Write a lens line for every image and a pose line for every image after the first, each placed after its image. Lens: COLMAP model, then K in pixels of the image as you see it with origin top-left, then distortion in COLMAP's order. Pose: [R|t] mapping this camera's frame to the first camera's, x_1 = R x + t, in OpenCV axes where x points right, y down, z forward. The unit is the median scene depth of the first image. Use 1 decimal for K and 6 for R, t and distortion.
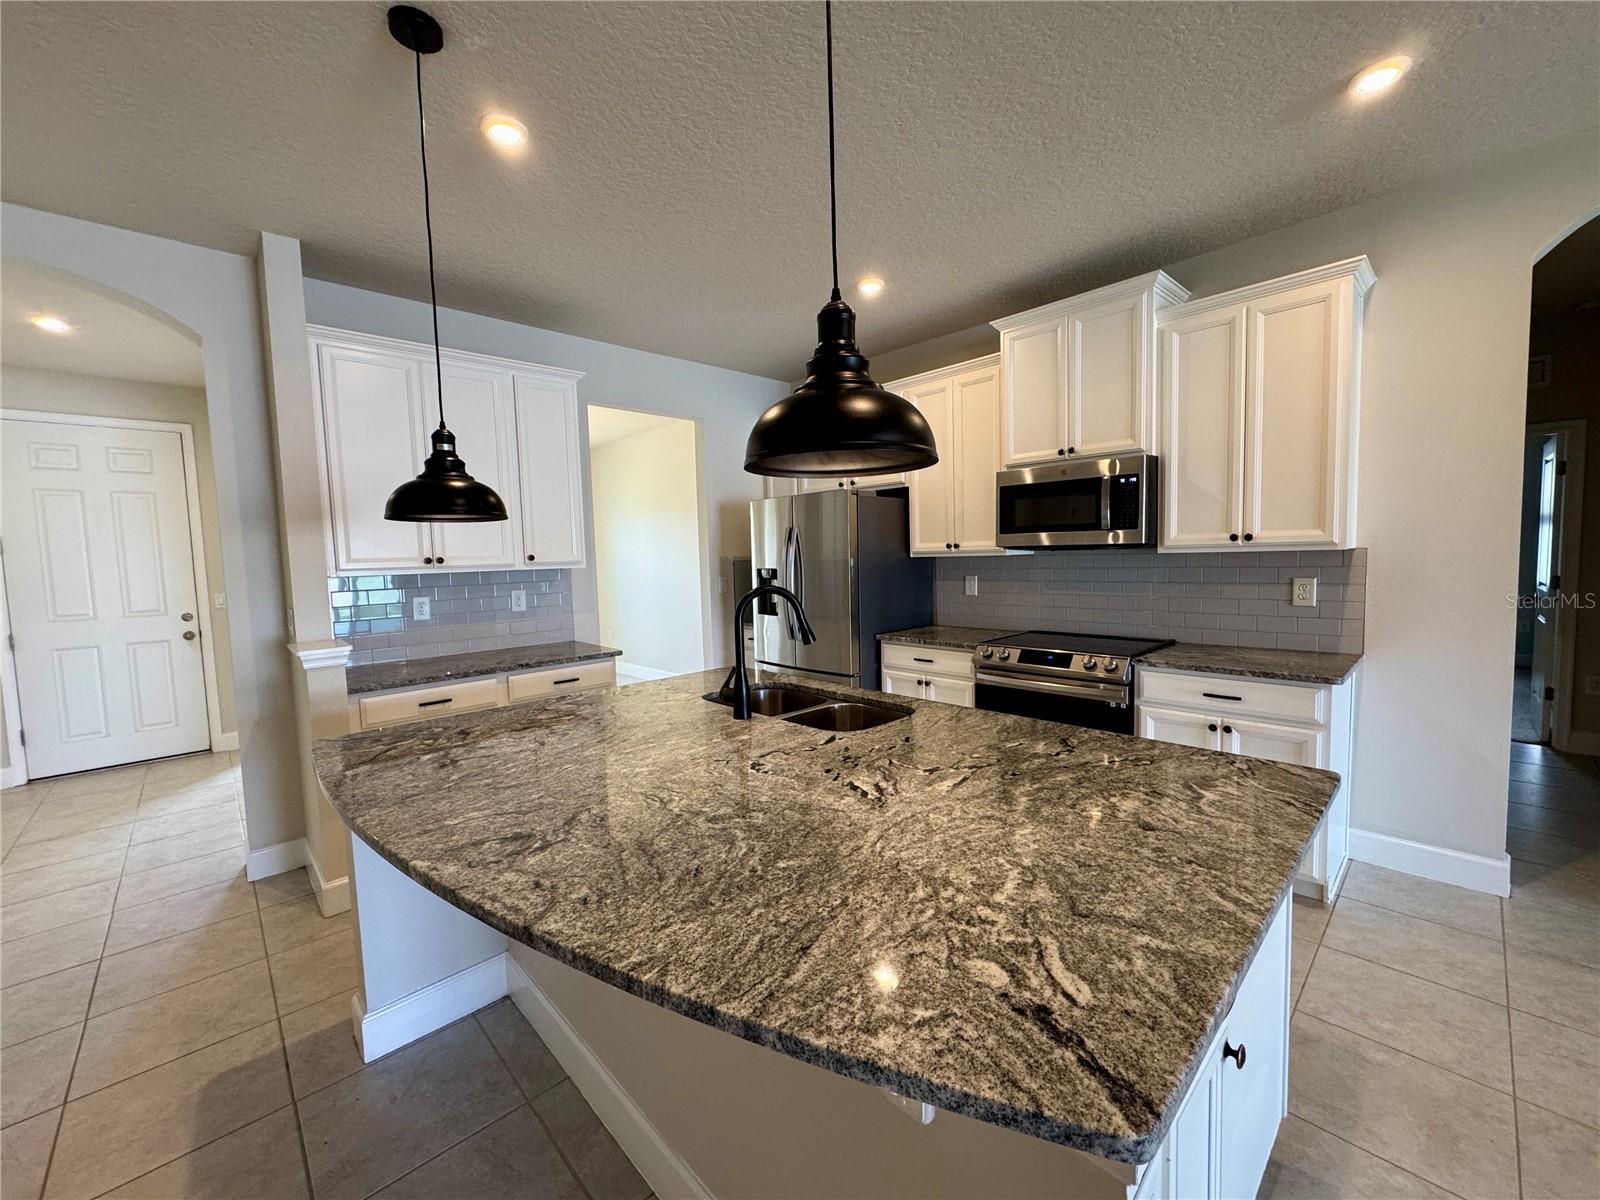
lens RADIAL K [[638.7, 0, 800.9], [0, 638.7, 594.3], [0, 0, 1]] dist [-0.003401, 0.001083]
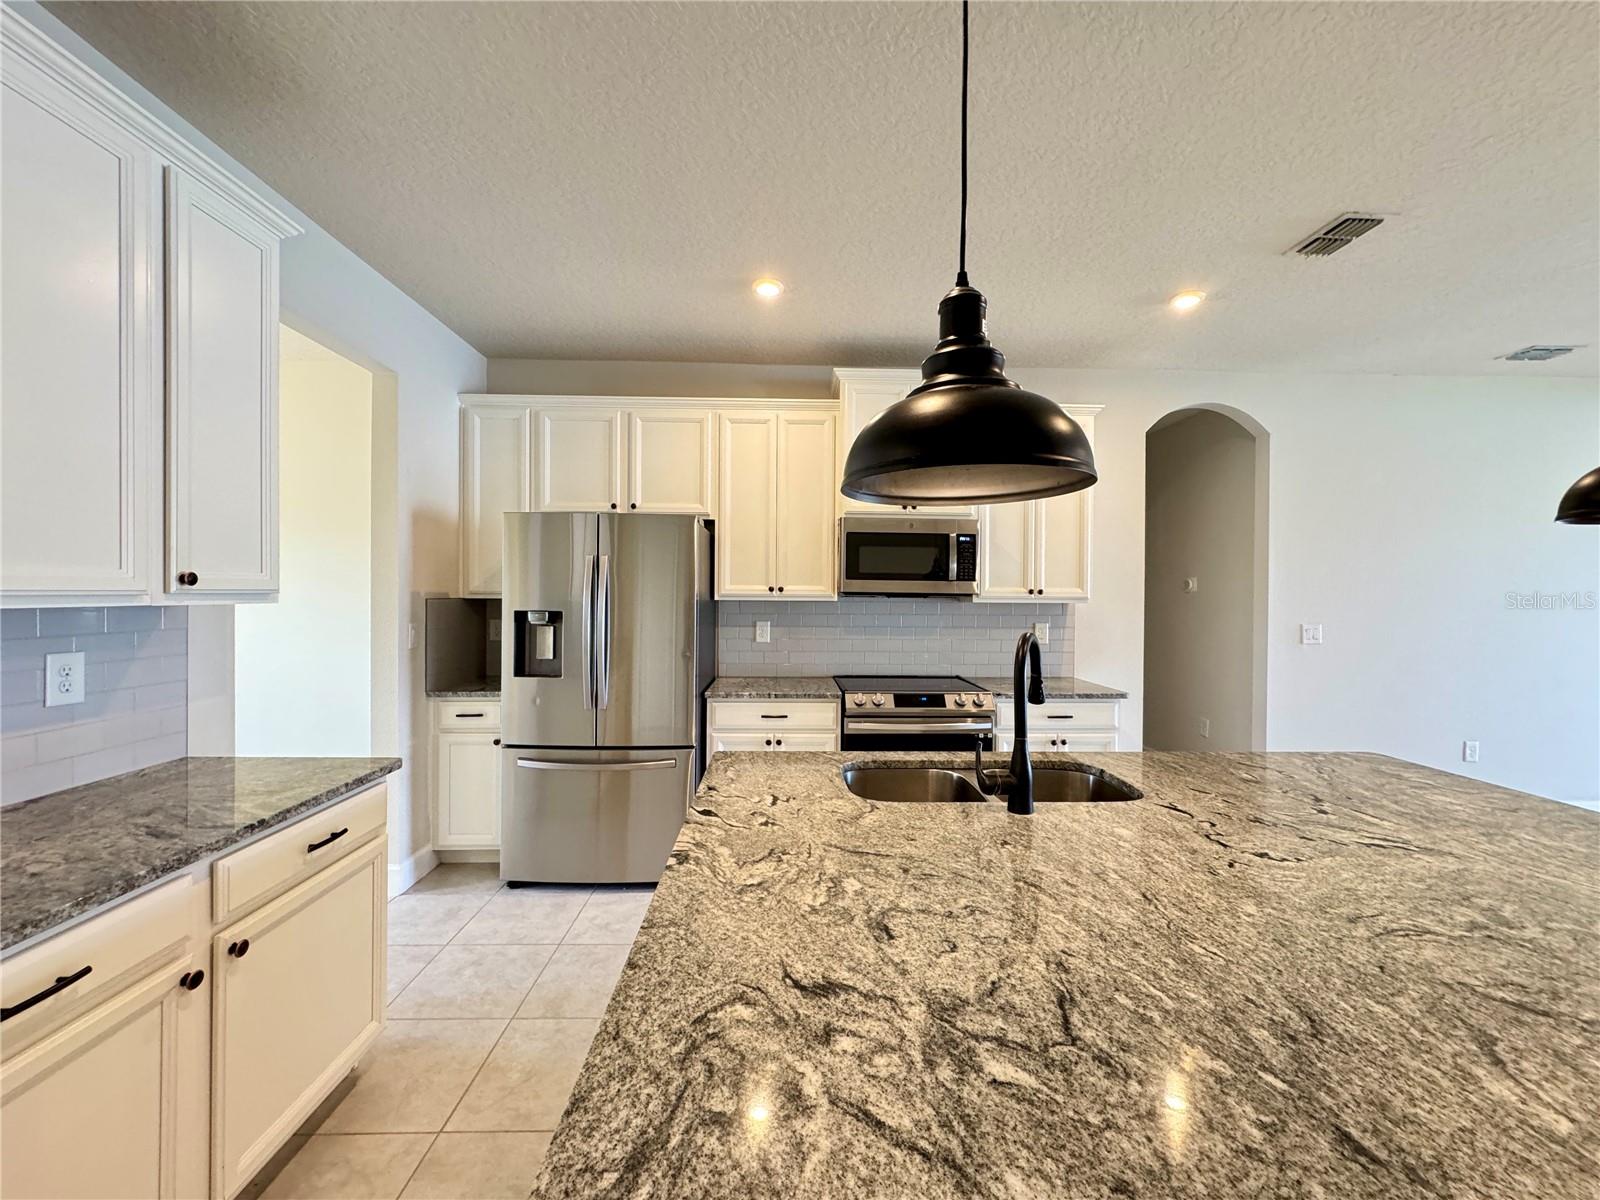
lens RADIAL K [[638.7, 0, 802.0], [0, 638.7, 598.2], [0, 0, 1]] dist [-0.003401, 0.001083]
pose [[0.666283, 0.028922, 0.745137, -0.873973], [0.020879, 0.998132, -0.057411, -0.017625], [-0.745406, 0.053809, 0.664435, 0.727529]]
